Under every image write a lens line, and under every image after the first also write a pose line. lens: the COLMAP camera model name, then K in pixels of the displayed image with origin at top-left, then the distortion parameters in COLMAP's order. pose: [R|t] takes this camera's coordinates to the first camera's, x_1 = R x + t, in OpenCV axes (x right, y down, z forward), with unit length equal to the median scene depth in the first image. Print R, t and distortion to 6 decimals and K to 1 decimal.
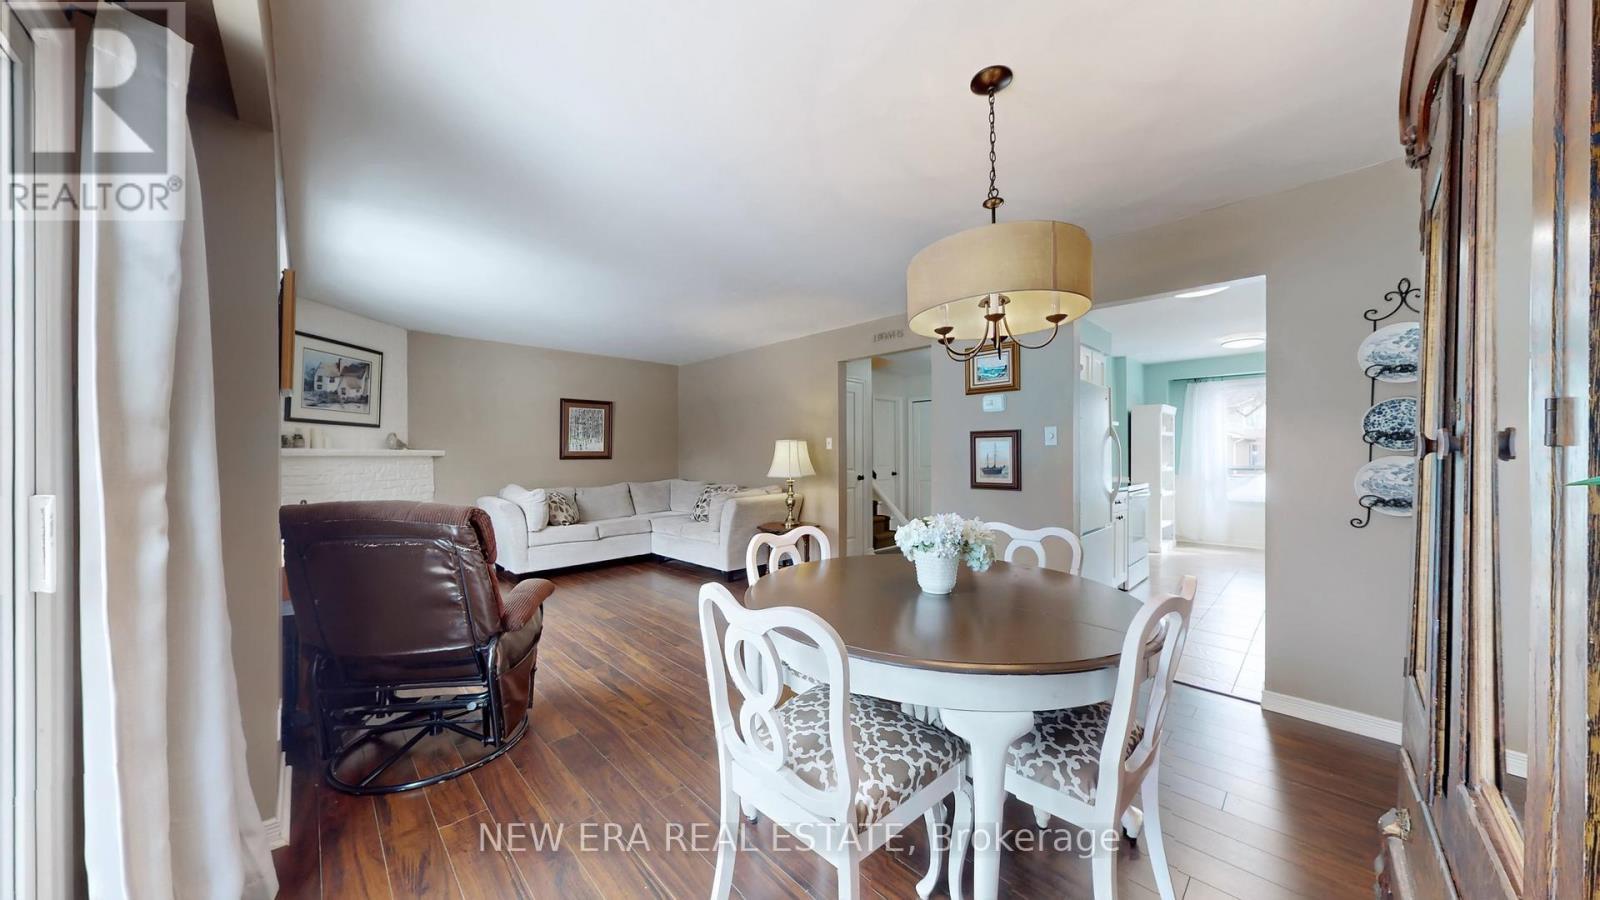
lens RADIAL K [[511.7, 0, 795.1], [0, 511.7, 454.1], [0, 0, 1]] dist [0.000553, -0.000149]
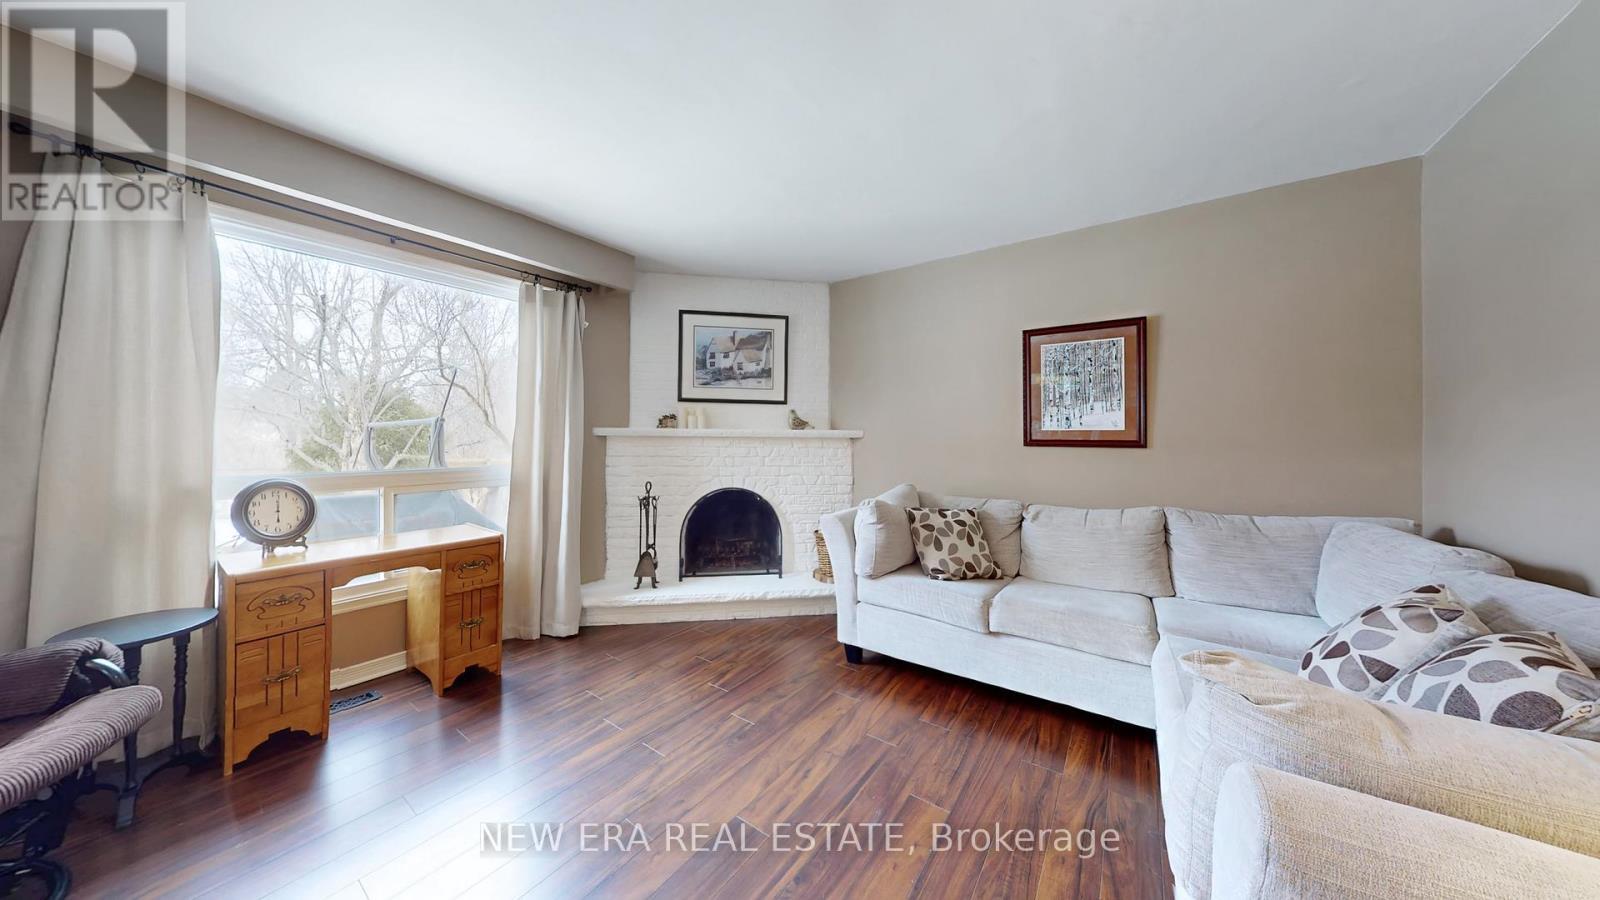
lens RADIAL K [[470.6, 0, 799.5], [0, 470.6, 434.9], [0, 0, 1]] dist [0.000682, -0.000089]
pose [[0.192273, -0.000697, -0.981341, -0.027256], [-0.006143, 0.999979, -0.001913, 0.001500], [0.981322, 0.006396, 0.192265, 0.821650]]
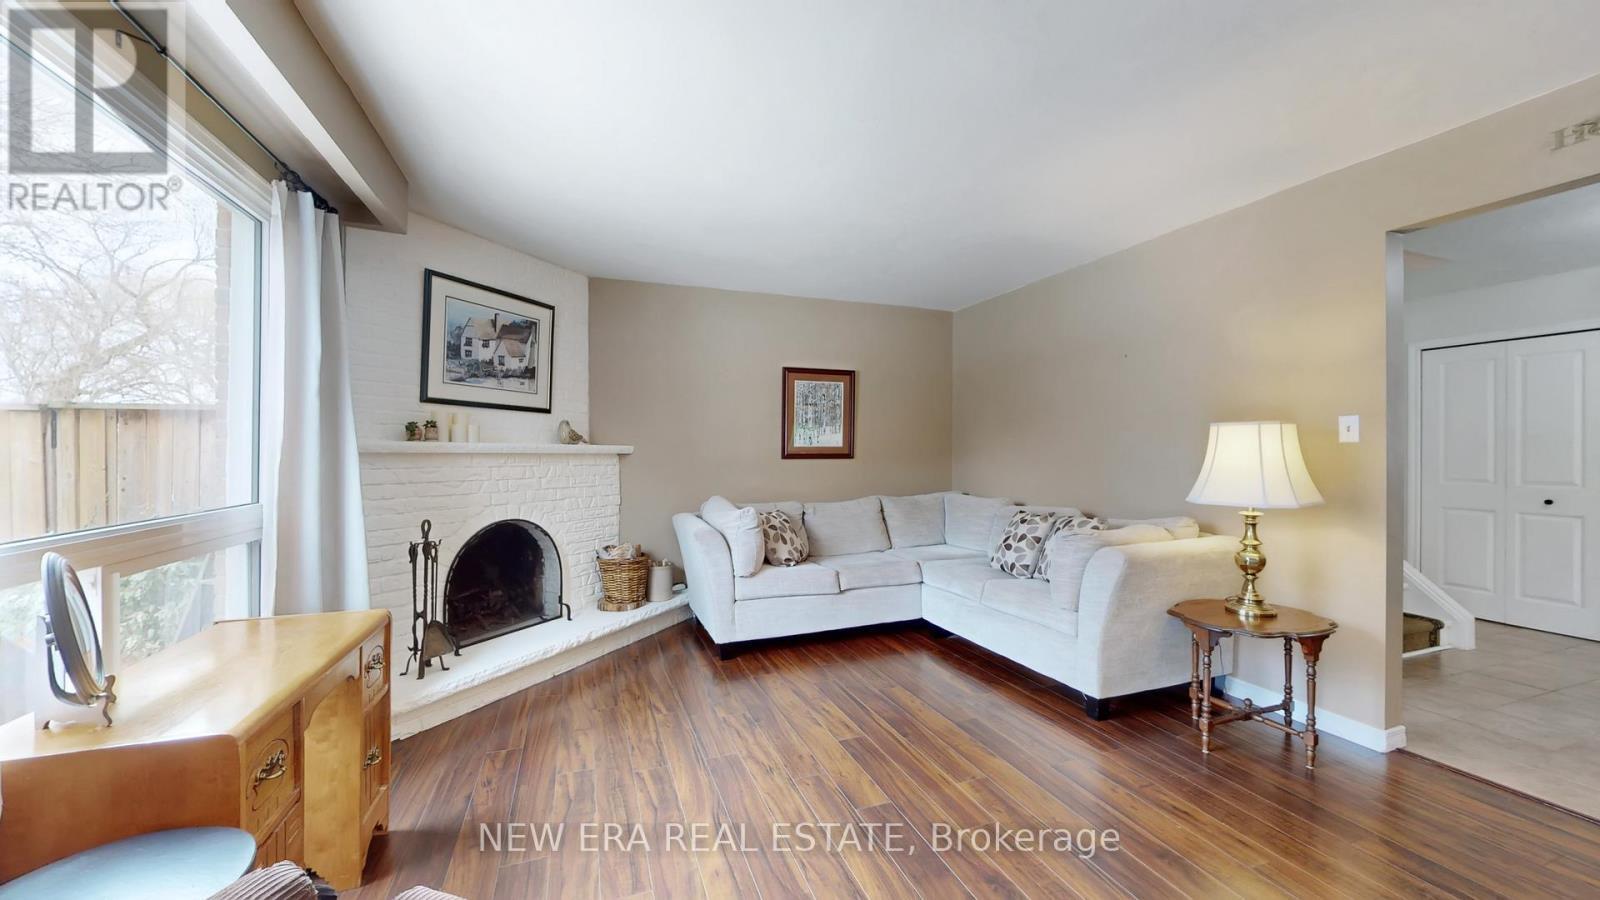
lens RADIAL K [[592.3, 0, 795.6], [0, 592.3, 449.8], [0, 0, 1]] dist [0.012594, -0.000009]
pose [[0.917626, 0.003685, -0.397429, -0.164349], [-0.004119, 0.999991, -0.000240, -0.001759], [0.397424, 0.001857, 0.917633, 0.360332]]
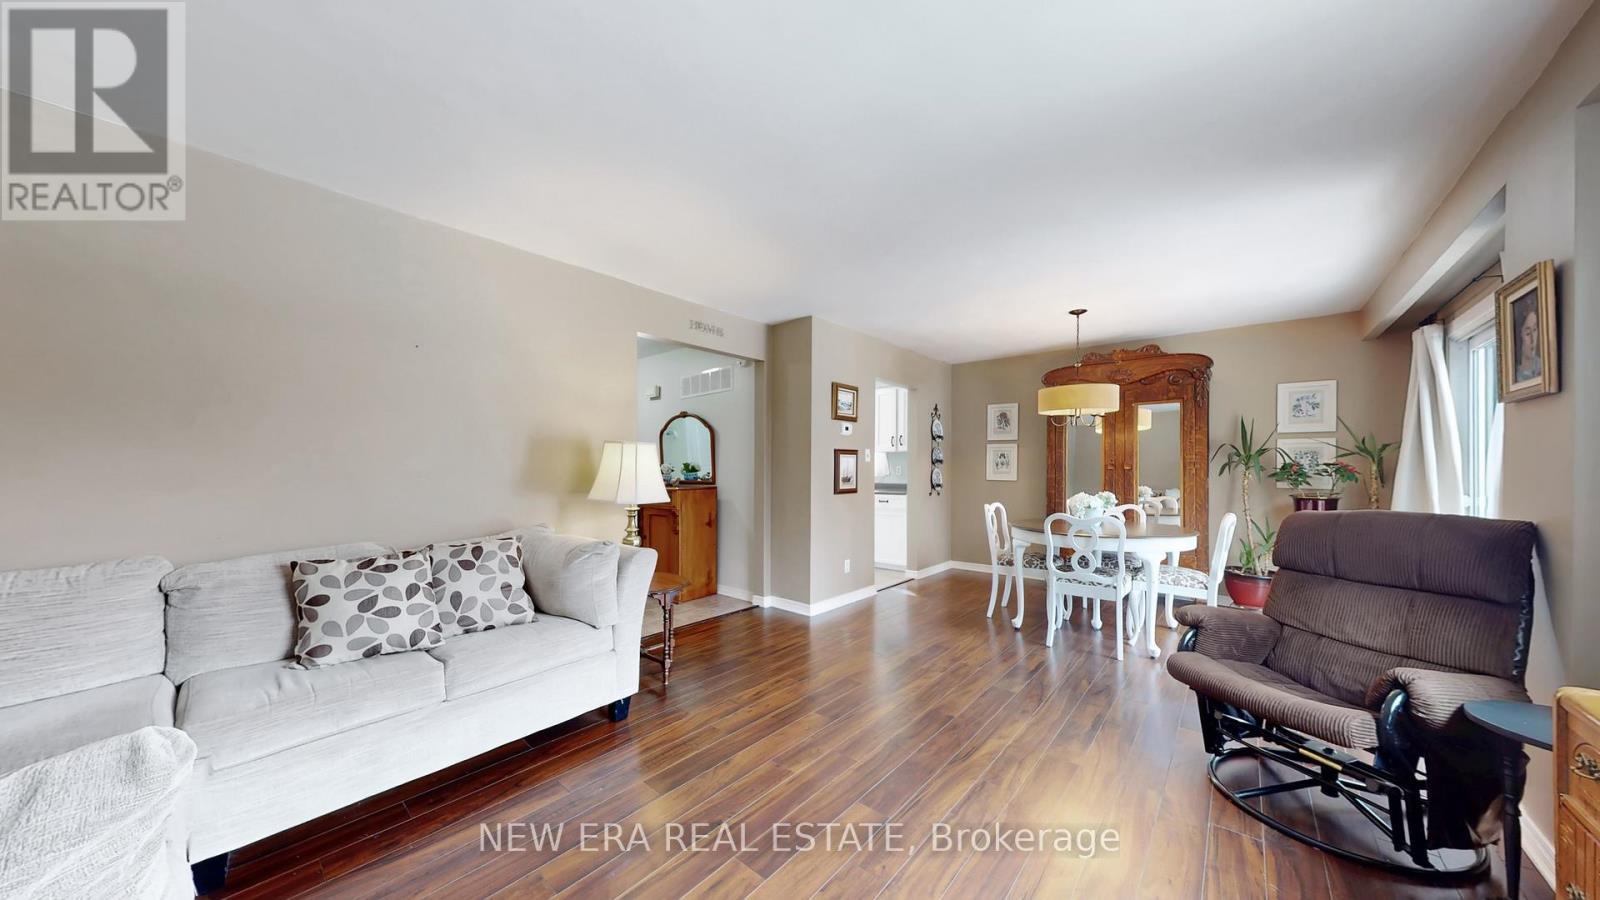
lens RADIAL K [[511.7, 0, 803.9], [0, 511.7, 465.6], [0, 0, 1]] dist [0.000553, -0.000149]
pose [[-0.096274, 0.008083, 0.995322, -0.633144], [-0.002104, 0.999963, -0.008324, 0.005119], [-0.995353, -0.002895, -0.096254, 0.844243]]
